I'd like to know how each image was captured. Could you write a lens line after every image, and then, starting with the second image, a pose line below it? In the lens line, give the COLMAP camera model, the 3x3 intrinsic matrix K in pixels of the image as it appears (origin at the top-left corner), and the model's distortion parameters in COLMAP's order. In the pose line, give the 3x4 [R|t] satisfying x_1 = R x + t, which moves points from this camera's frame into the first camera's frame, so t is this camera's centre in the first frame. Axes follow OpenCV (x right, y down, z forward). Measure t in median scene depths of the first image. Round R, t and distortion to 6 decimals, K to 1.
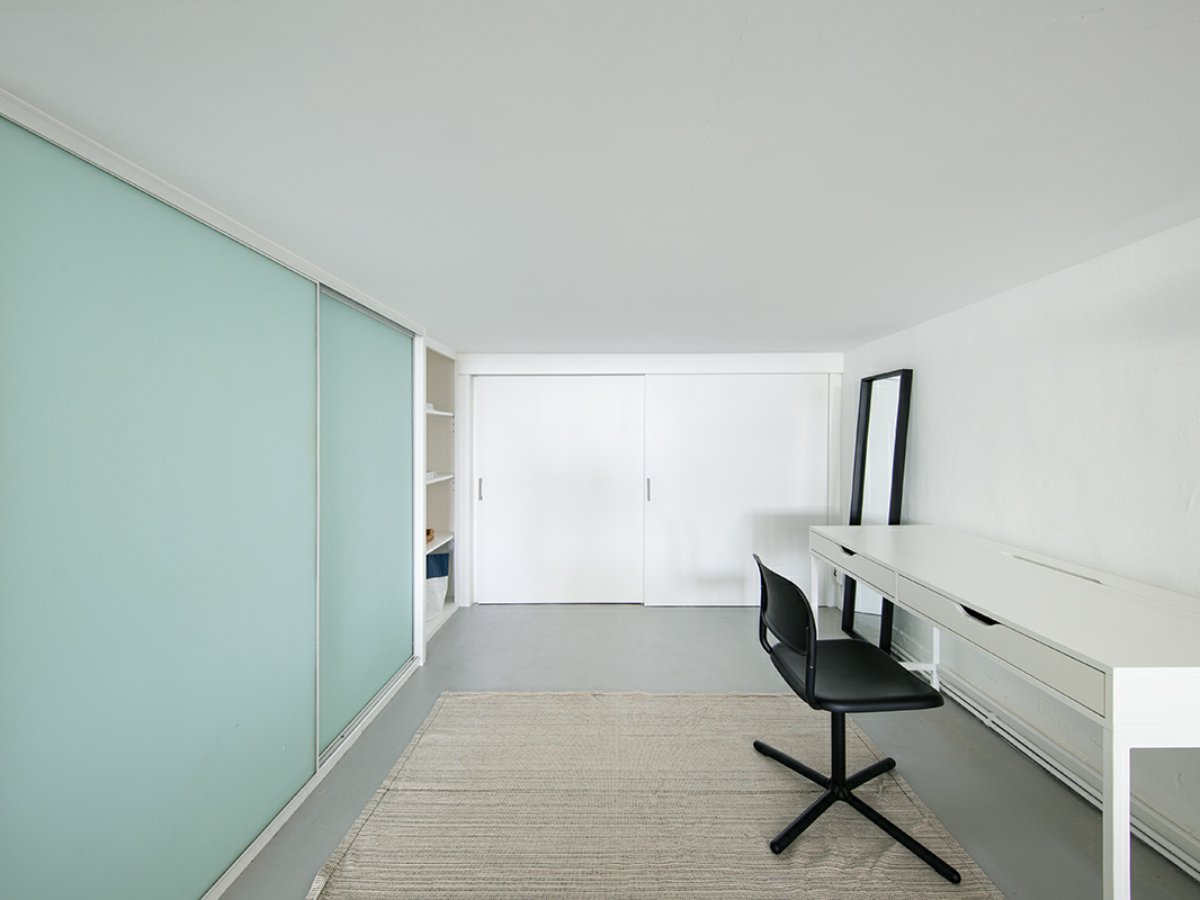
lens RADIAL K [[449.9, 0, 606.4], [0, 449.9, 446.0], [0, 0, 1]] dist [-0.008436, -0.000646]
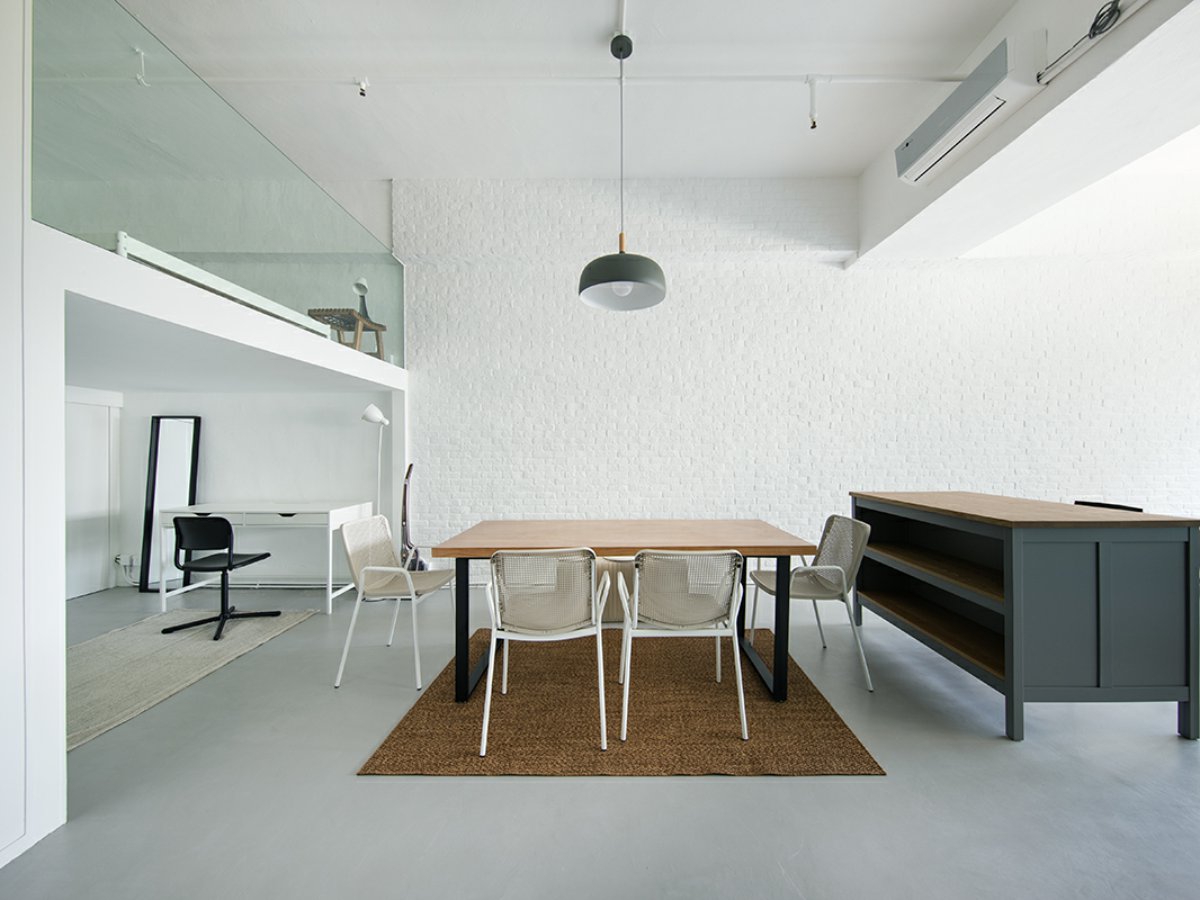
lens RADIAL K [[449.3, 0, 600.0], [0, 449.3, 451.7], [0, 0, 1]] dist [0.006105, -0.001154]
pose [[-0.013991, 0.000392, 0.999902, -1.057385], [0.018271, 0.999833, -0.000136, -0.006315], [-0.999735, 0.018268, -0.013996, -0.507694]]
